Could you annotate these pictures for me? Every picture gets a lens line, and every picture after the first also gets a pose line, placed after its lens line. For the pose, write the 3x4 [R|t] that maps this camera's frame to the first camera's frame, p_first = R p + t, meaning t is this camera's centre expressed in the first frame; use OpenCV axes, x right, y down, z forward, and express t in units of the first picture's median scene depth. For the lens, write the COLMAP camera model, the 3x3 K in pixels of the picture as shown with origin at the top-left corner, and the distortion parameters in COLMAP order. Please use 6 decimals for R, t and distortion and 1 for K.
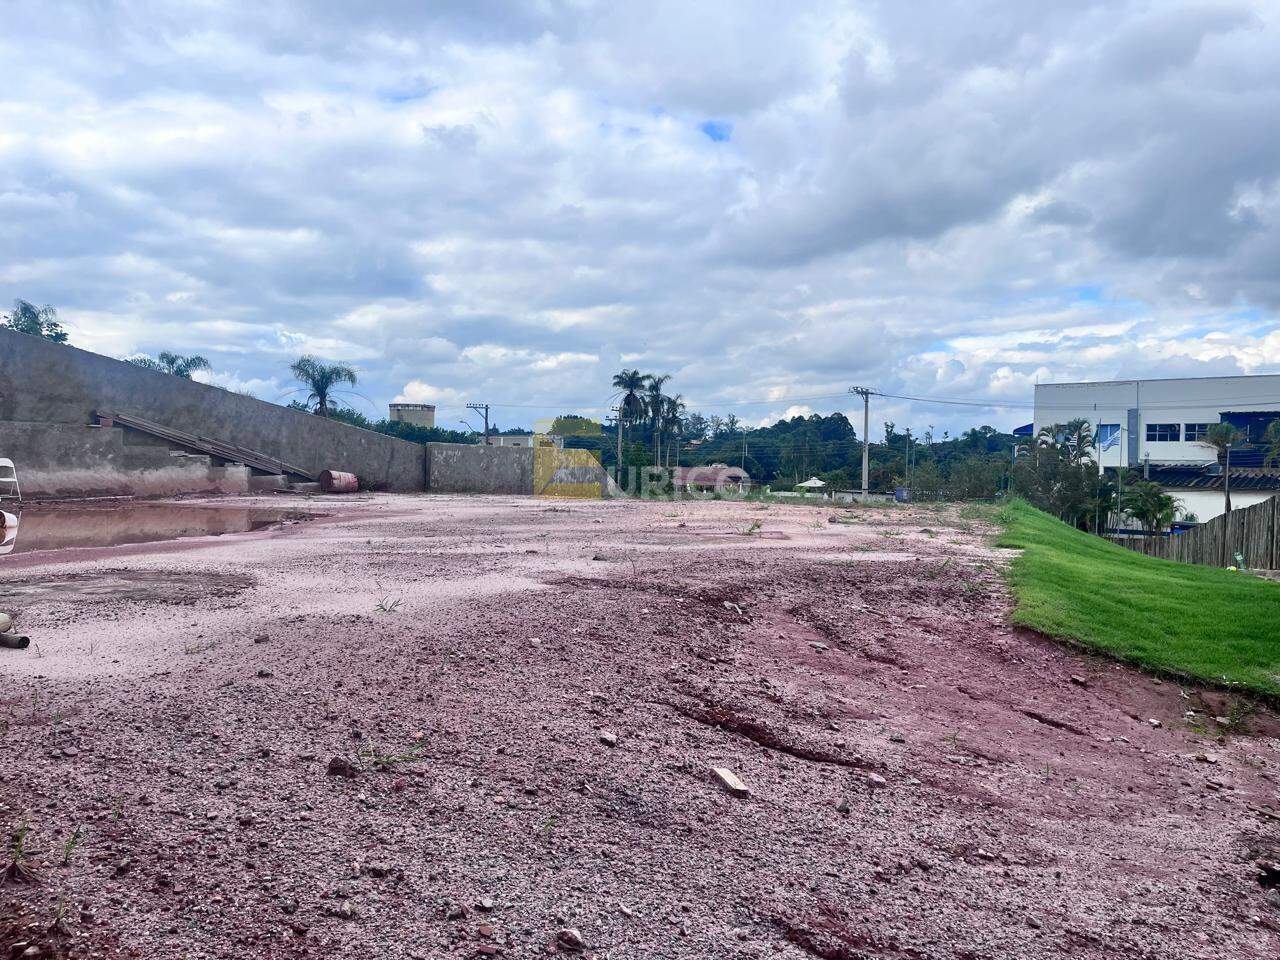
lens RADIAL K [[992.2, 0, 641.7], [0, 992.2, 482.0], [0, 0, 1]] dist [0.081611, -0.102654]
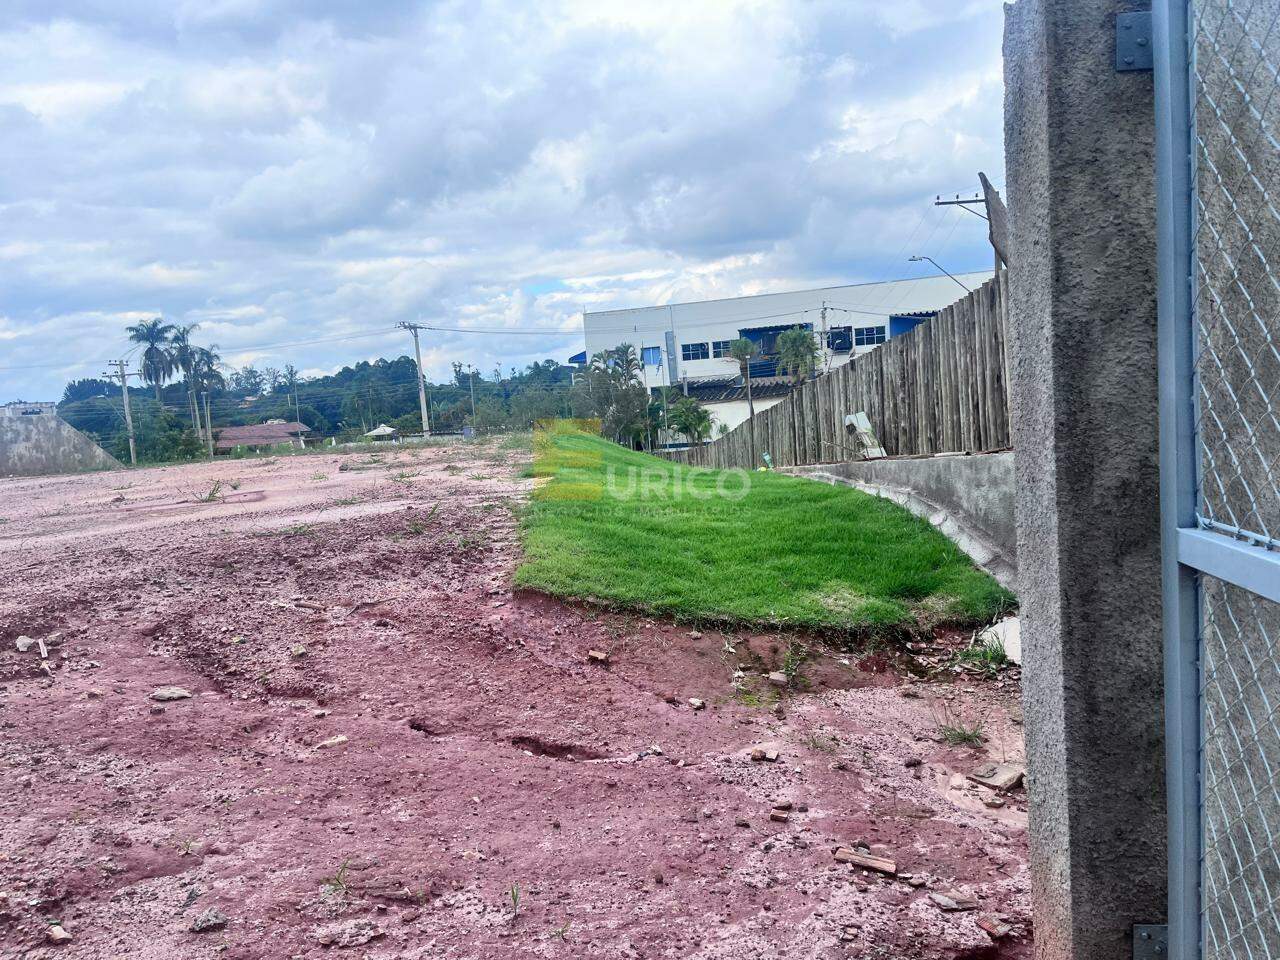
lens RADIAL K [[980.7, 0, 662.8], [0, 980.7, 497.8], [0, 0, 1]] dist [0.075804, -0.100502]
pose [[0.901010, -0.129267, 0.414091, 0.056763], [0.098457, 0.990596, 0.095006, 0.007280], [-0.422478, -0.044831, 0.905264, 0.100699]]
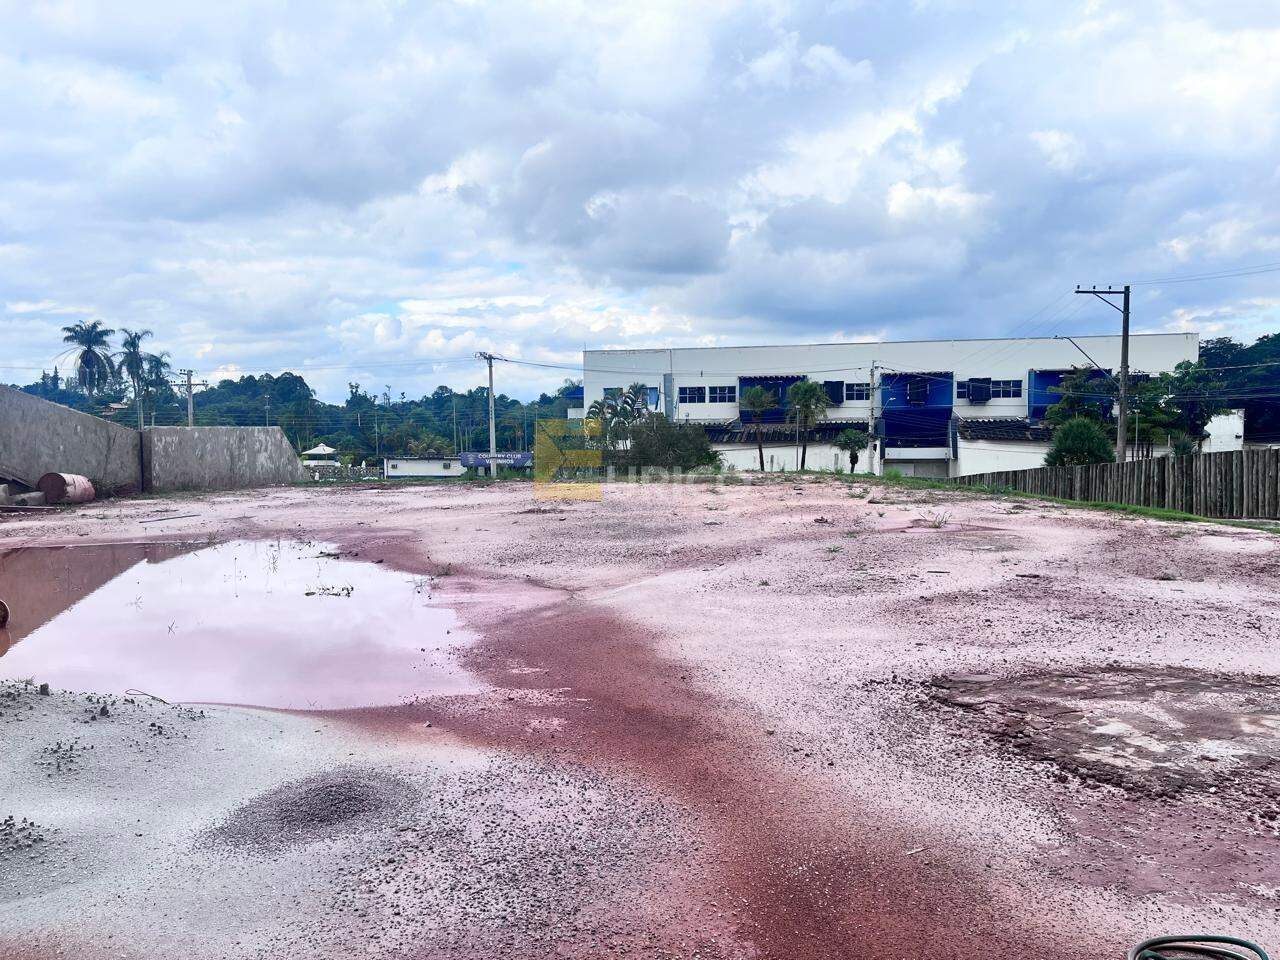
lens RADIAL K [[977.0, 0, 638.6], [0, 977.0, 459.3], [0, 0, 1]] dist [0.068373, -0.095367]
pose [[0.838292, -0.047302, 0.543166, -0.331739], [0.036816, 0.998867, 0.030167, -0.025641], [-0.543978, -0.005292, 0.839083, 0.203750]]
